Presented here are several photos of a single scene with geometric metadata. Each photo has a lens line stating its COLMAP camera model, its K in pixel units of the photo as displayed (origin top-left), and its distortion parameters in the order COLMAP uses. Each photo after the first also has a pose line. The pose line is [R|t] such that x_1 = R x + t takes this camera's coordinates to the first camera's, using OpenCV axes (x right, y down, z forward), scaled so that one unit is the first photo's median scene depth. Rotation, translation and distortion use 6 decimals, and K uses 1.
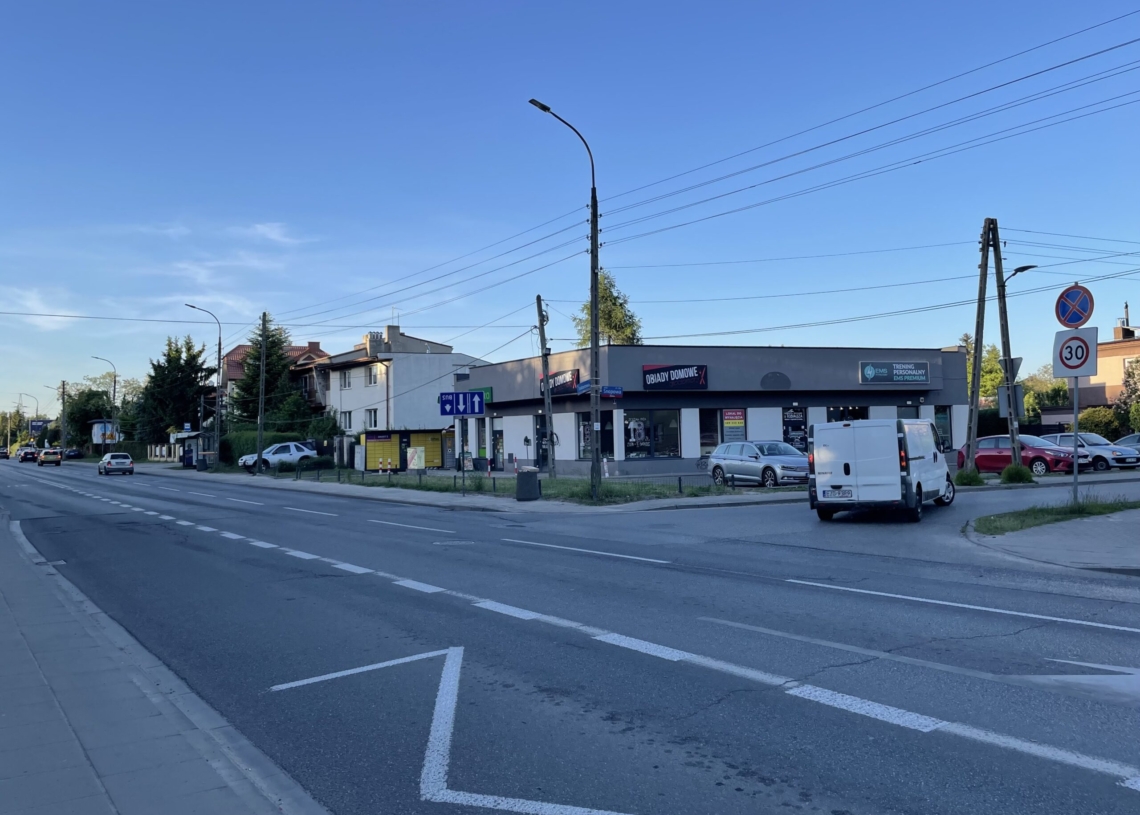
lens RADIAL K [[831.0, 0, 562.6], [0, 831.0, 428.5], [0, 0, 1]] dist [0.026734, -0.058217]
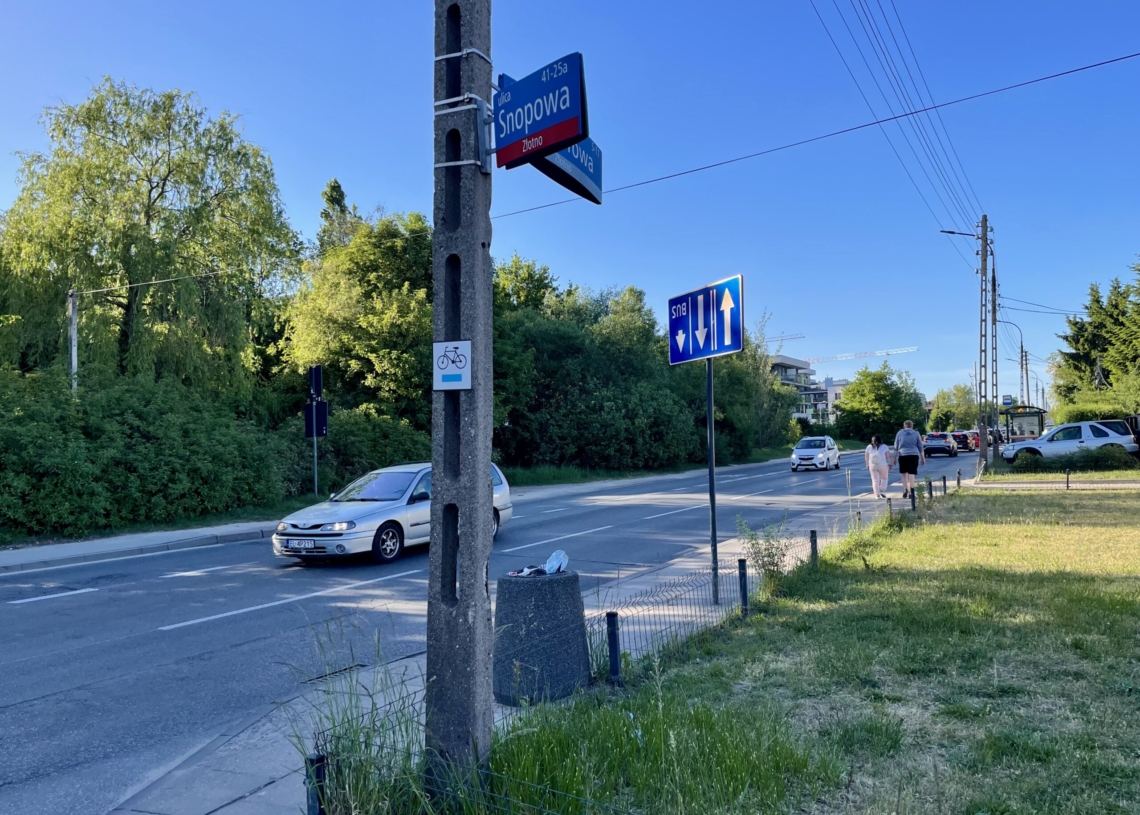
lens RADIAL K [[831.0, 0, 562.6], [0, 831.0, 428.5], [0, 0, 1]] dist [0.026734, -0.058217]
pose [[0.398475, -0.001447, -0.917178, 0.085102], [0.030336, 0.999472, 0.011602, 0.003113], [0.916677, -0.032447, 0.398309, 0.438757]]
